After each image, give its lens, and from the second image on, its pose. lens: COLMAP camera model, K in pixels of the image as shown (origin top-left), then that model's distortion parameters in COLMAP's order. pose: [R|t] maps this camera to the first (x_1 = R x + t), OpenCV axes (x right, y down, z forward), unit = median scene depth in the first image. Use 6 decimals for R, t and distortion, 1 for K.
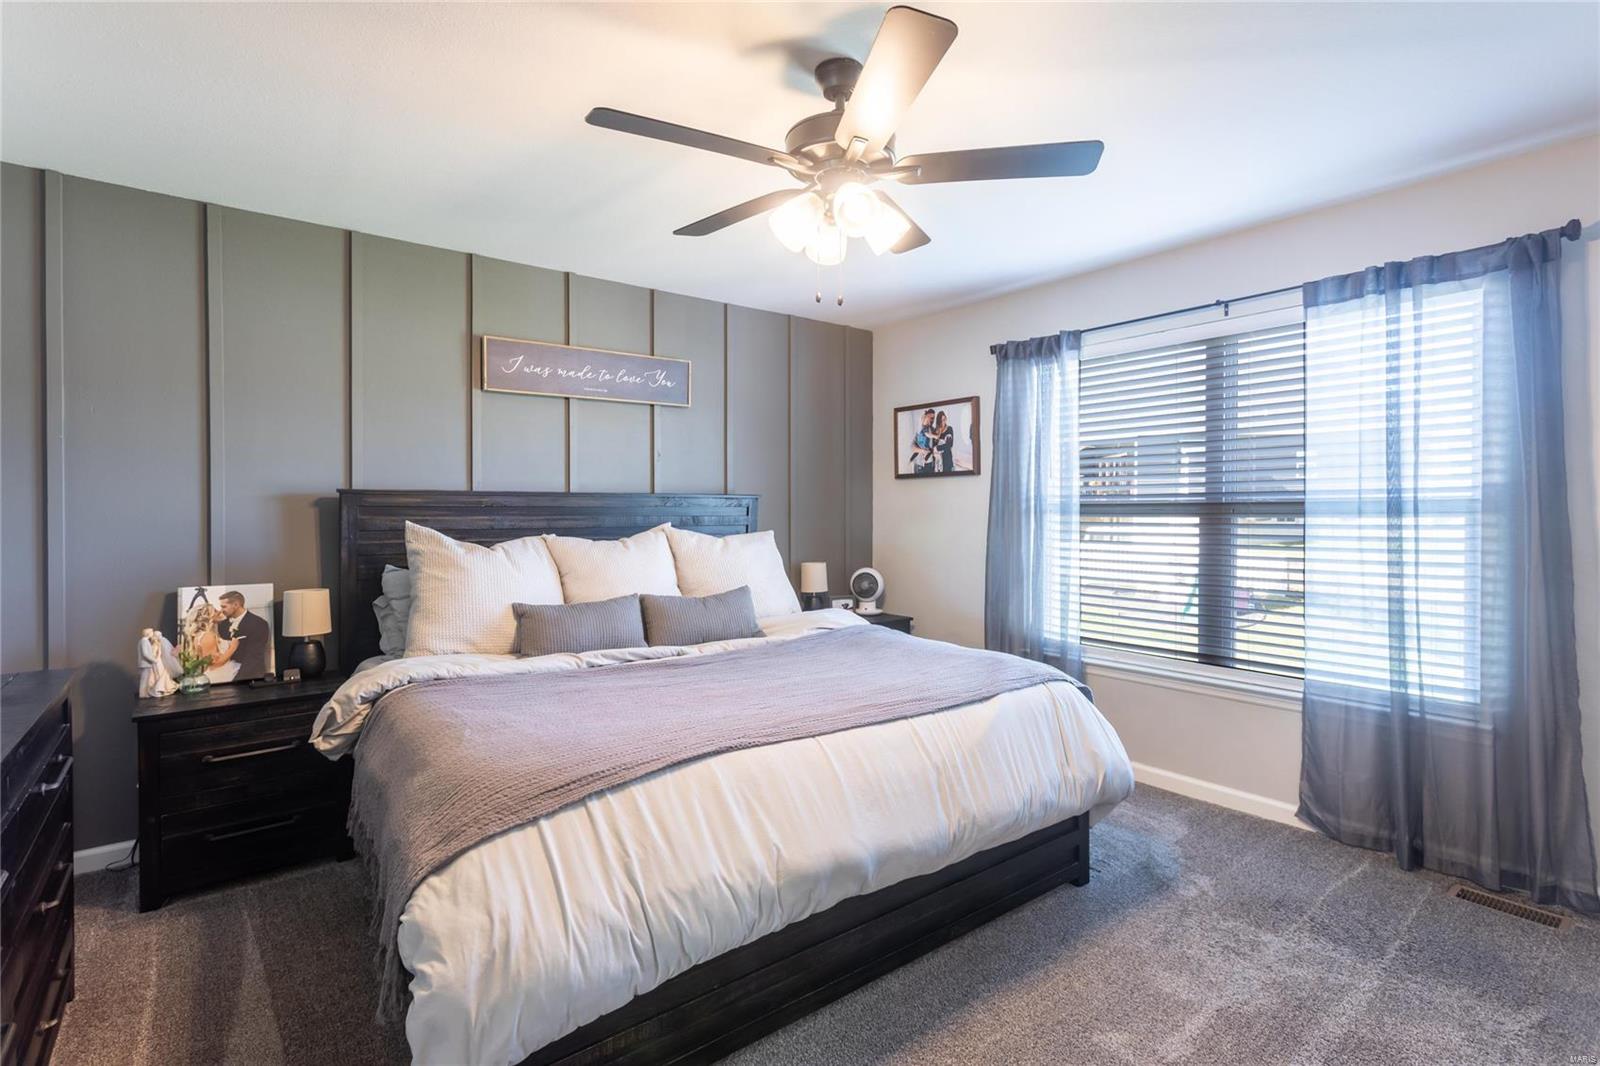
lens RADIAL K [[749.3, 0, 798.1], [0, 749.3, 517.7], [0, 0, 1]] dist [0.000438, 0.002021]
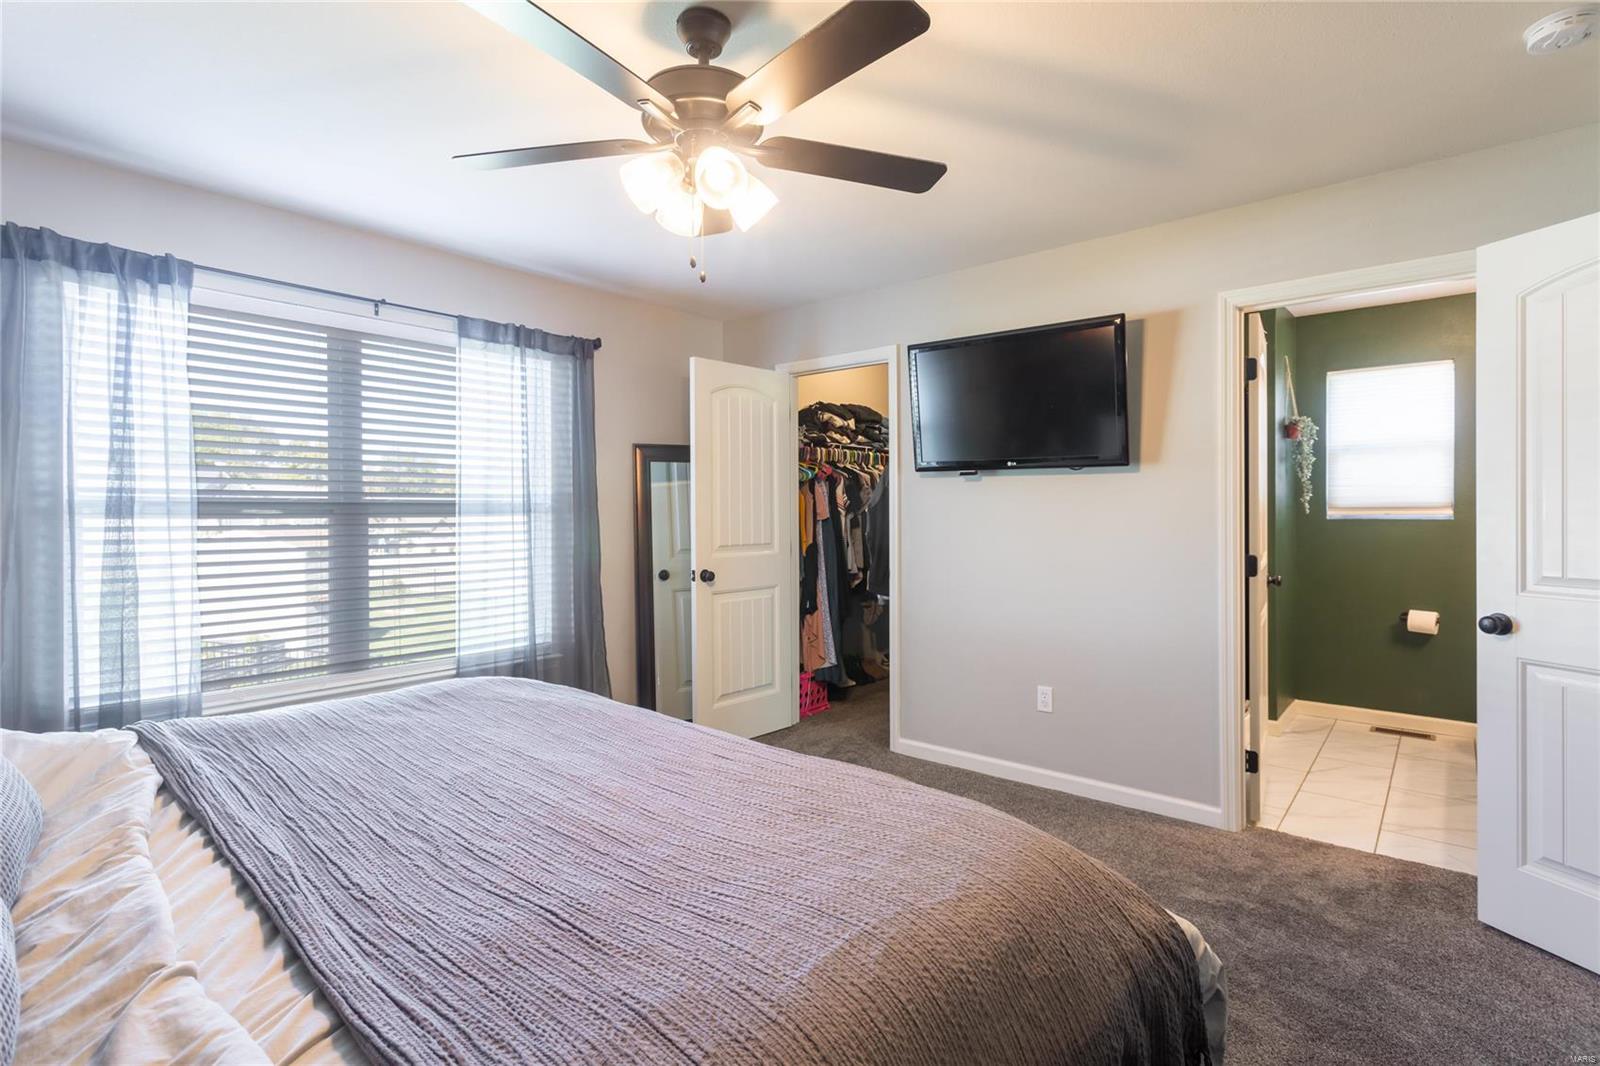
lens RADIAL K [[776.9, 0, 795.0], [0, 776.9, 515.5], [0, 0, 1]] dist [-0.001338, 0.000293]
pose [[-0.194789, -0.003734, 0.980838, -0.544056], [0.010142, 0.999932, 0.005821, -0.003455], [-0.980793, 0.011081, -0.194737, 0.651654]]
